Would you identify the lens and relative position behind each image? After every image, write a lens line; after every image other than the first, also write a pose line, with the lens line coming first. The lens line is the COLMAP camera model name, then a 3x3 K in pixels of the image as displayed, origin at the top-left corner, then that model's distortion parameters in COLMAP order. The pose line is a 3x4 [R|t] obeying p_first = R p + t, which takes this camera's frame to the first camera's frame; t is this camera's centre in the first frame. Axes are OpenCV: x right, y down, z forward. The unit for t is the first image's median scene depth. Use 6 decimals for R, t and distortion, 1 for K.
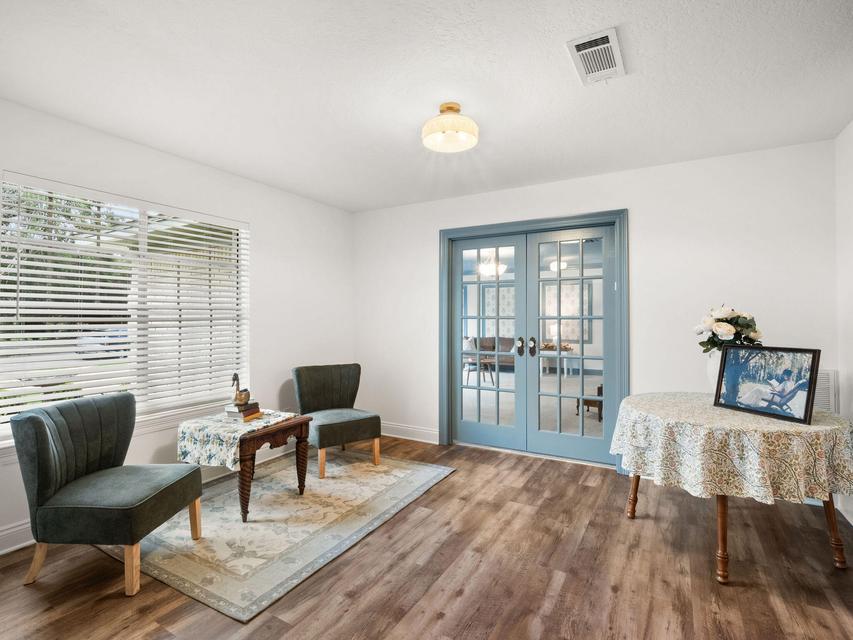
lens RADIAL K [[425.0, 0, 422.9], [0, 425.0, 316.9], [0, 0, 1]] dist [-0.018484, 0.000341]
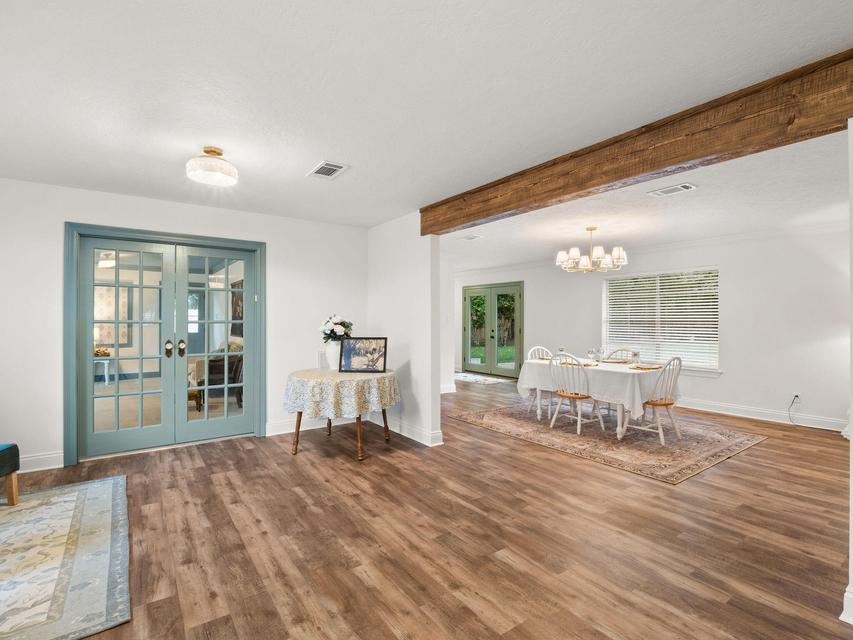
lens RADIAL K [[425.0, 0, 428.9], [0, 425.0, 318.7], [0, 0, 1]] dist [-0.018484, 0.000341]
pose [[0.404766, 0.003708, 0.914413, -0.734702], [-0.005206, 0.999985, -0.001750, -0.011839], [-0.914405, -0.004052, 0.404779, -0.060702]]
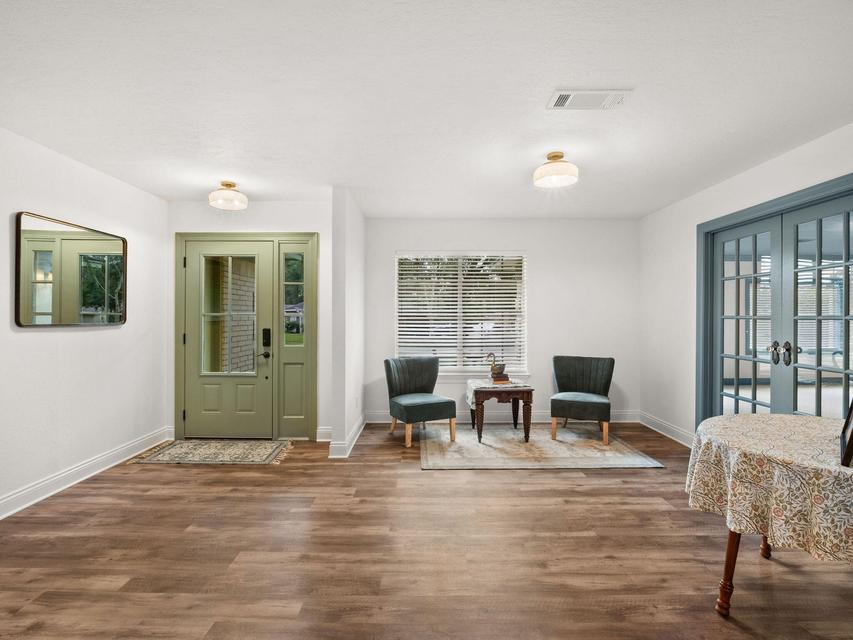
lens RADIAL K [[425.0, 0, 423.0], [0, 425.0, 318.5], [0, 0, 1]] dist [-0.018484, 0.000341]
pose [[0.498734, 0.006232, -0.866733, 0.908737], [-0.000599, 0.999976, 0.006846, -0.003128], [0.866755, -0.002895, 0.498726, -0.002825]]
